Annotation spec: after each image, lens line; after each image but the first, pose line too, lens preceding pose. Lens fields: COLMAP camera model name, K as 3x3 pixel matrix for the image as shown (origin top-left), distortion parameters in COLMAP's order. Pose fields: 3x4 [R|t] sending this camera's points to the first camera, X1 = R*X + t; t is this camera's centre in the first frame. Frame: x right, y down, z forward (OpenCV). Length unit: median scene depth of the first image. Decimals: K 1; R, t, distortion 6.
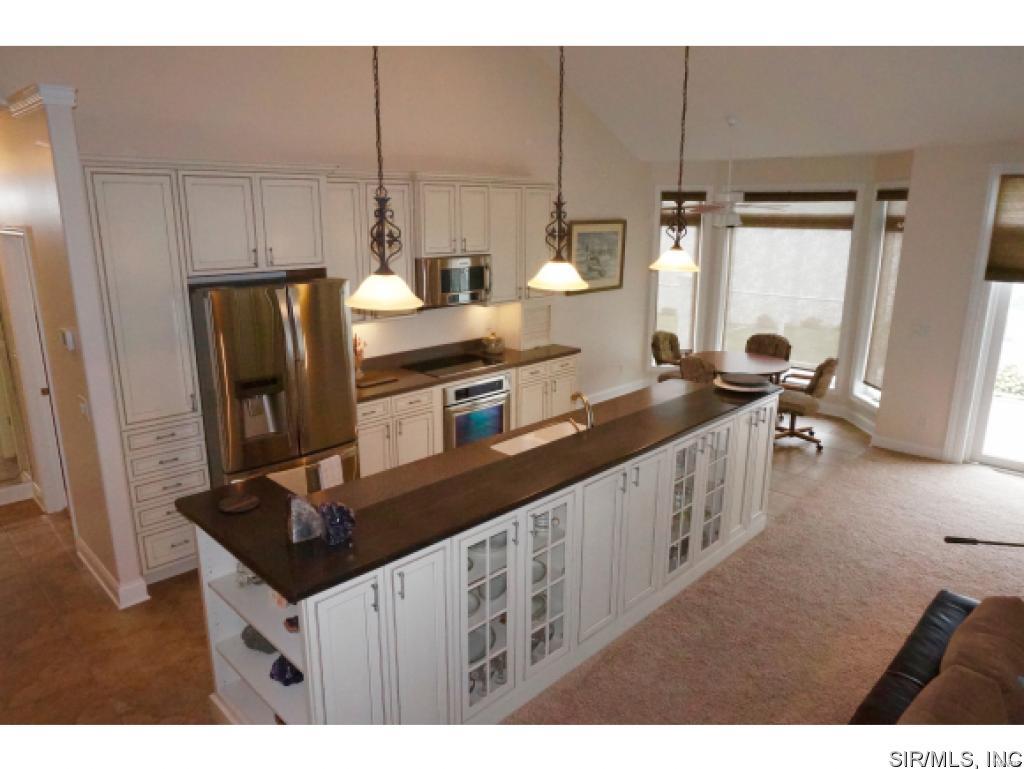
lens RADIAL K [[697.4, 0, 512.8], [0, 697.4, 379.0], [0, 0, 1]] dist [-0.010221, -0.000663]
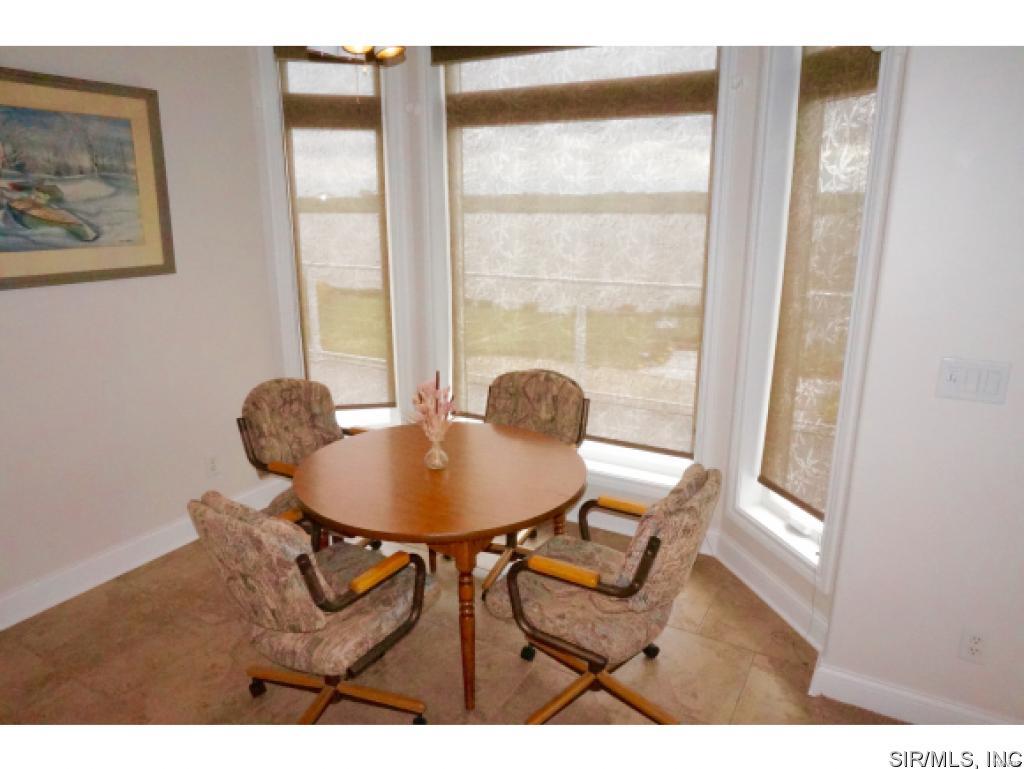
lens RADIAL K [[697.4, 0, 511.3], [0, 697.4, 384.3], [0, 0, 1]] dist [-0.010221, -0.000663]
pose [[0.968907, -0.066954, 0.238192, 0.280860], [0.065349, 0.997755, 0.014639, -0.071382], [-0.238638, 0.001381, 0.971108, 0.667712]]
